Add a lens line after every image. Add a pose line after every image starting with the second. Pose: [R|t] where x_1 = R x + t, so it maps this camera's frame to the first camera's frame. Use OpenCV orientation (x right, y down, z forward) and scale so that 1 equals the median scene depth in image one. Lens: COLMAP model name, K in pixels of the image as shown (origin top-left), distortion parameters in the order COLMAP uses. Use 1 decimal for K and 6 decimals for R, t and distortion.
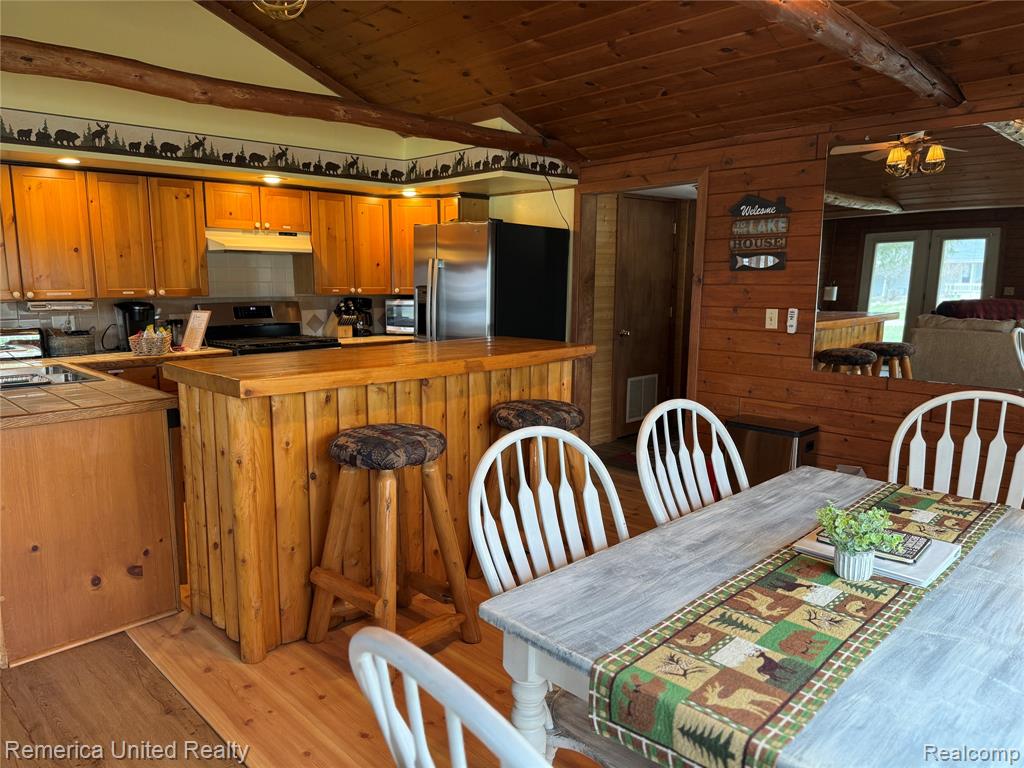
lens RADIAL K [[718.4, 0, 511.0], [0, 718.4, 385.0], [0, 0, 1]] dist [0.043154, -0.059695]
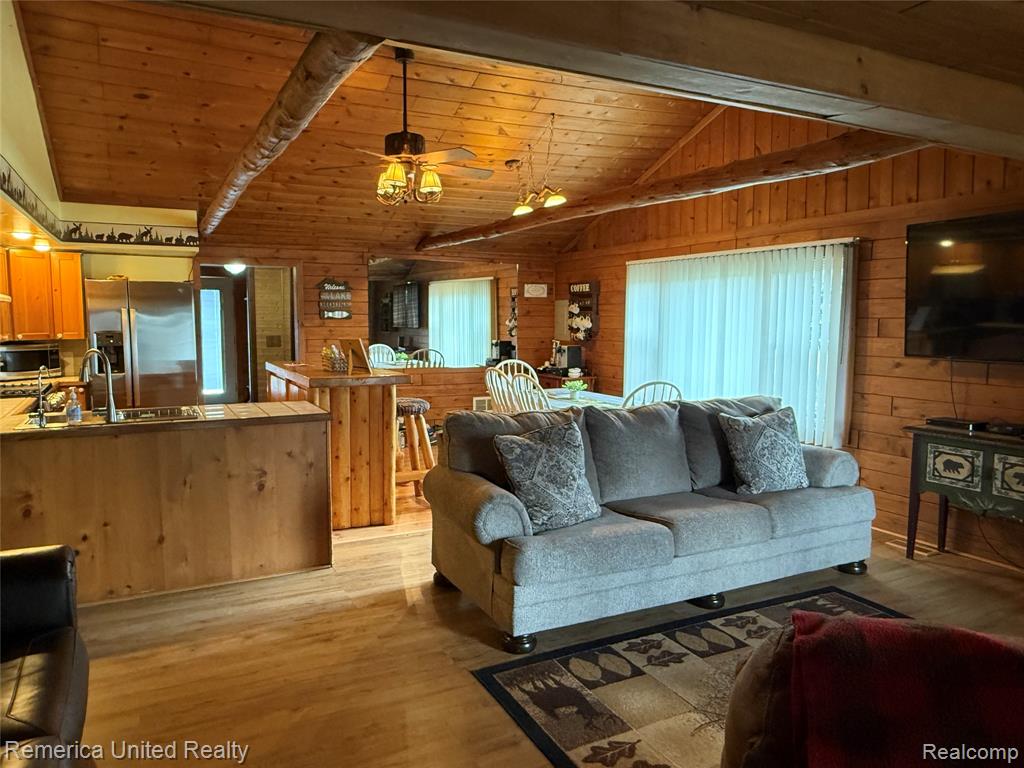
lens RADIAL K [[718.4, 0, 496.2], [0, 718.4, 382.3], [0, 0, 1]] dist [0.043154, -0.059695]
pose [[0.308271, -0.087578, 0.947259, -1.339462], [0.141057, 0.988954, 0.045529, -0.026614], [-0.940783, 0.119582, 0.317219, 0.054373]]
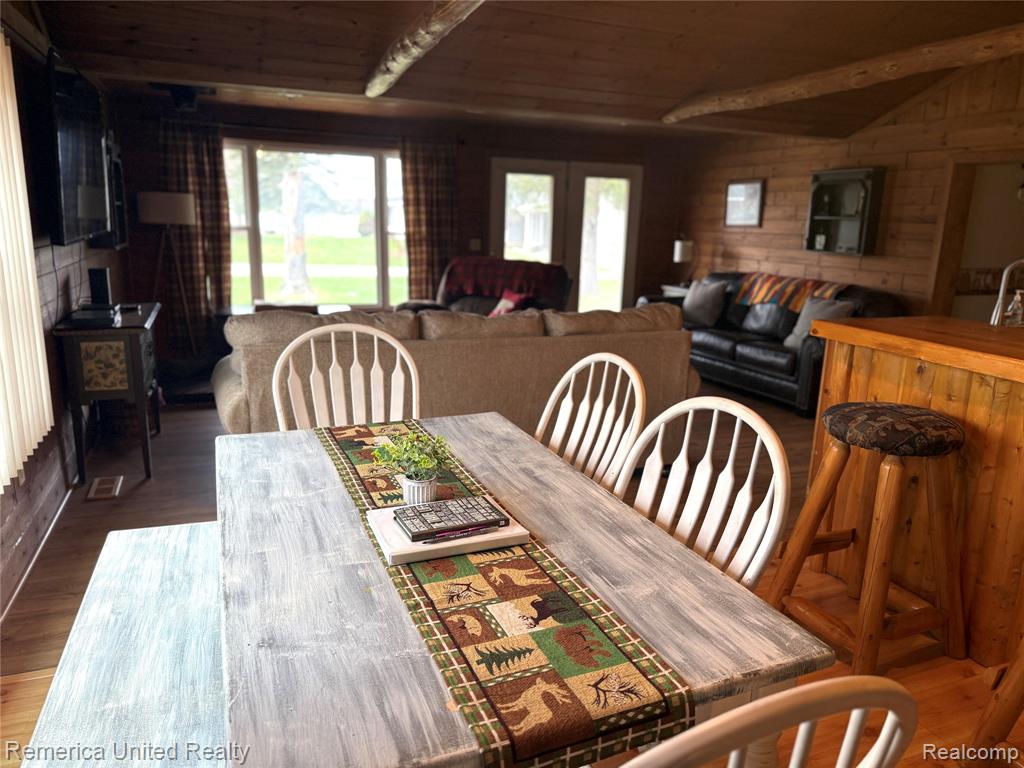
lens RADIAL K [[718.4, 0, 510.0], [0, 718.4, 392.5], [0, 0, 1]] dist [0.043154, -0.059695]
pose [[-0.386517, 0.203378, -0.899579, 0.529268], [-0.173601, 0.941905, 0.287537, -0.085739], [0.905796, 0.267306, -0.328756, 0.563027]]
